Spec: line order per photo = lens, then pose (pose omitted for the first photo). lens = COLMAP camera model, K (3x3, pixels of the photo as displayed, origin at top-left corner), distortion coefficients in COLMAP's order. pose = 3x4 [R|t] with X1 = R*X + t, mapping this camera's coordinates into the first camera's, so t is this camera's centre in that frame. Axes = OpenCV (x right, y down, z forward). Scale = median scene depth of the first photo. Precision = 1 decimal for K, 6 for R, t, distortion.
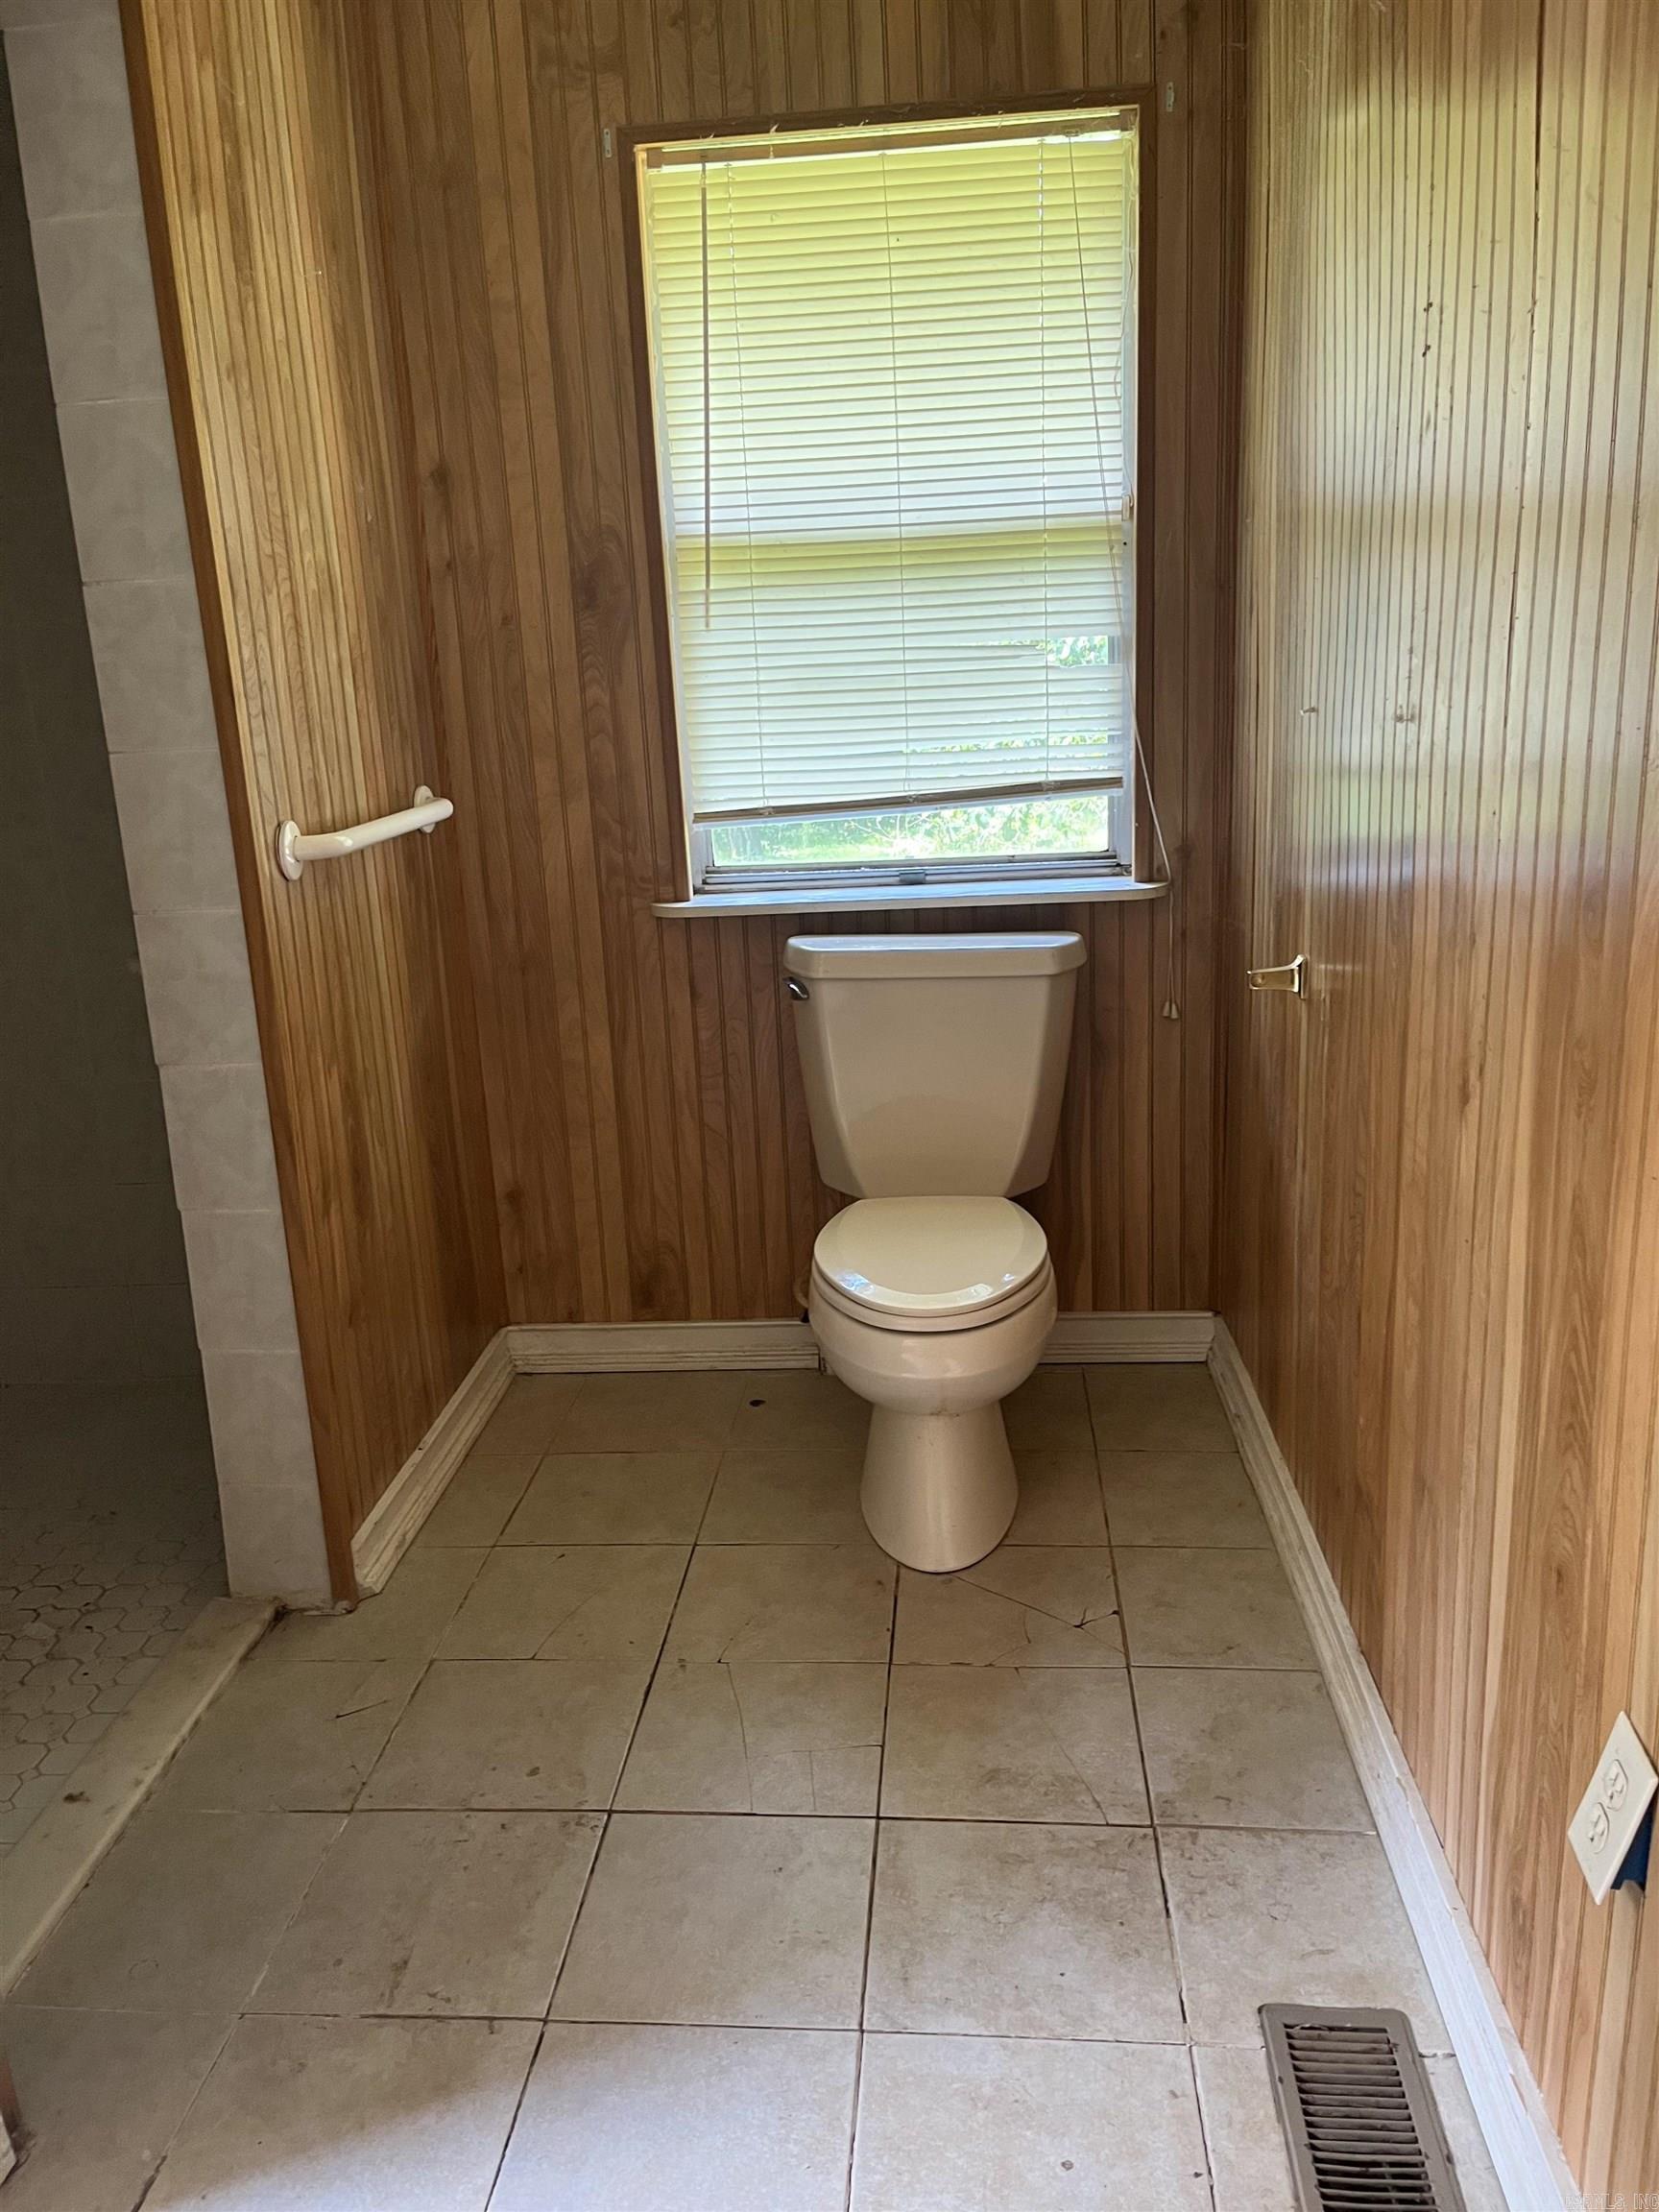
lens RADIAL K [[1668.3, 0, 828.2], [0, 1668.3, 1100.5], [0, 0, 1]] dist [0.062642, -0.088338]
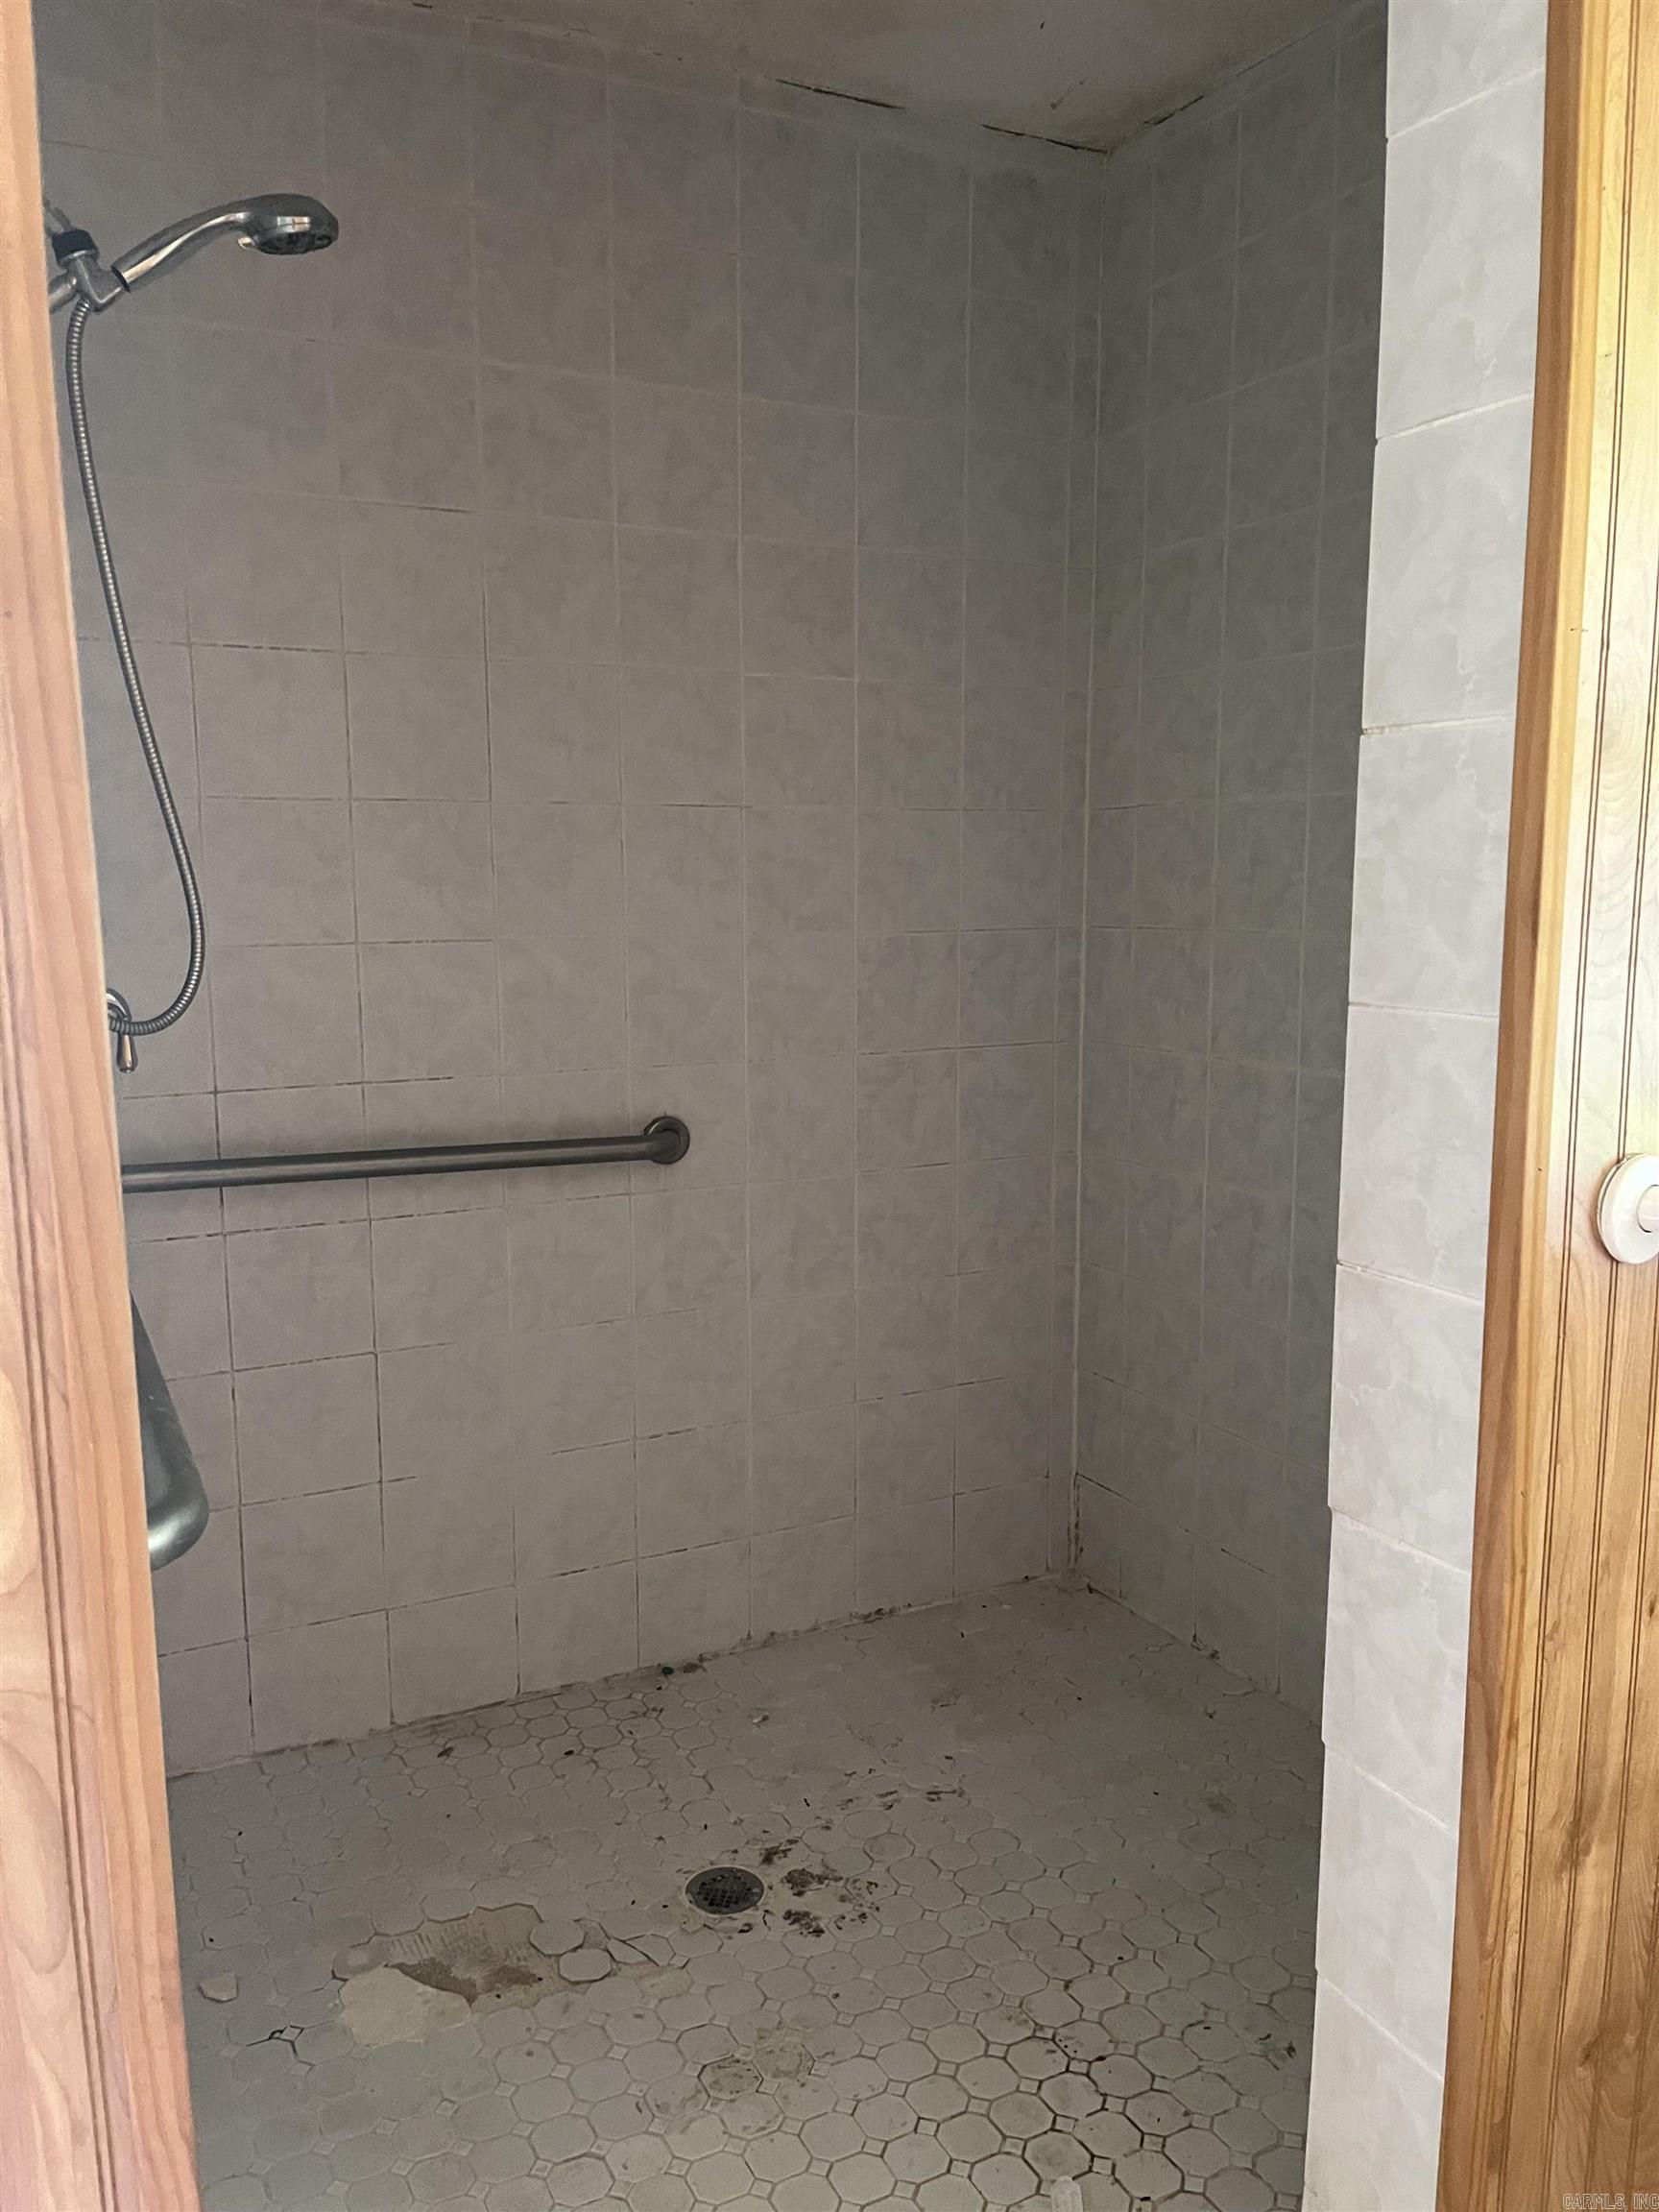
lens RADIAL K [[1668.3, 0, 832.2], [0, 1668.3, 1115.3], [0, 0, 1]] dist [0.062642, -0.088338]
pose [[0.509096, 0.169472, -0.843861, -0.003951], [-0.230608, 0.971436, 0.055968, -0.157231], [0.829241, 0.166108, 0.533636, 0.525155]]
